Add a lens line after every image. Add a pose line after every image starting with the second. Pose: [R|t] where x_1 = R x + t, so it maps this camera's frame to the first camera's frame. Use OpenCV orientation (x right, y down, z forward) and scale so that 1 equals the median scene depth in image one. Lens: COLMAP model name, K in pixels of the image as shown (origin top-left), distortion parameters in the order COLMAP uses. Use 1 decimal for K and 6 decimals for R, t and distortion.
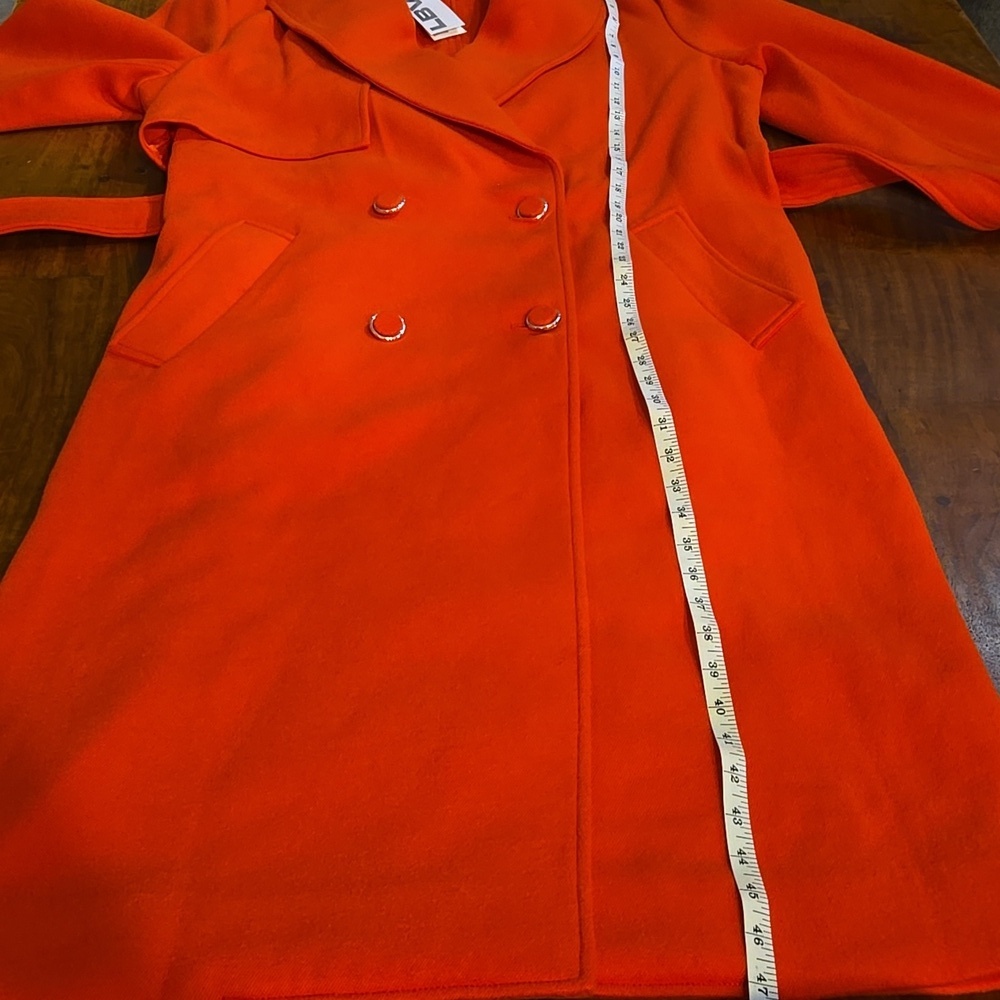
lens RADIAL K [[1099.5, 0, 500.0], [0, 1099.5, 500.0], [0, 0, 1]] dist [0.001526, -0.013782]
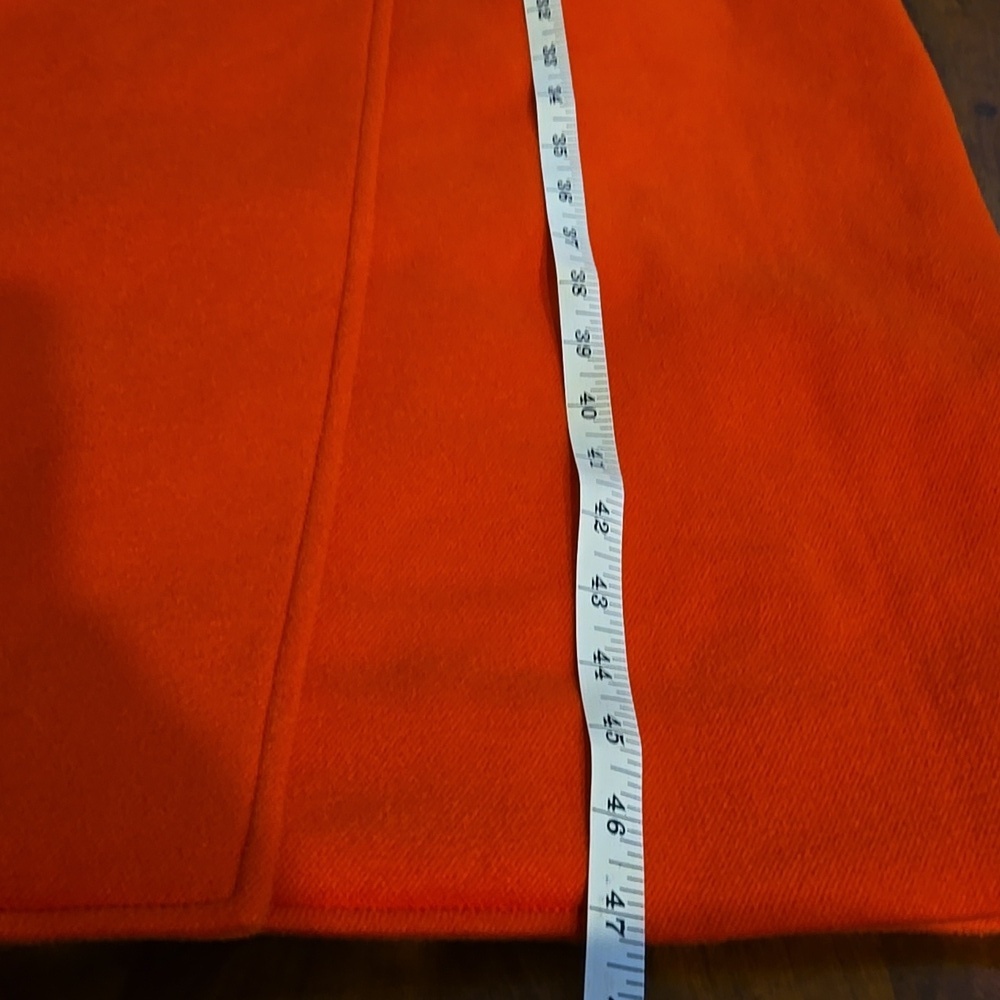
lens RADIAL K [[1099.5, 0, 500.0], [0, 1099.5, 500.0], [0, 0, 1]] dist [0.001526, -0.013782]
pose [[0.996514, 0.040920, 0.072698, 0.129105], [-0.052476, 0.984907, 0.164937, 0.160766], [-0.064852, -0.168177, 0.983621, 0.493185]]
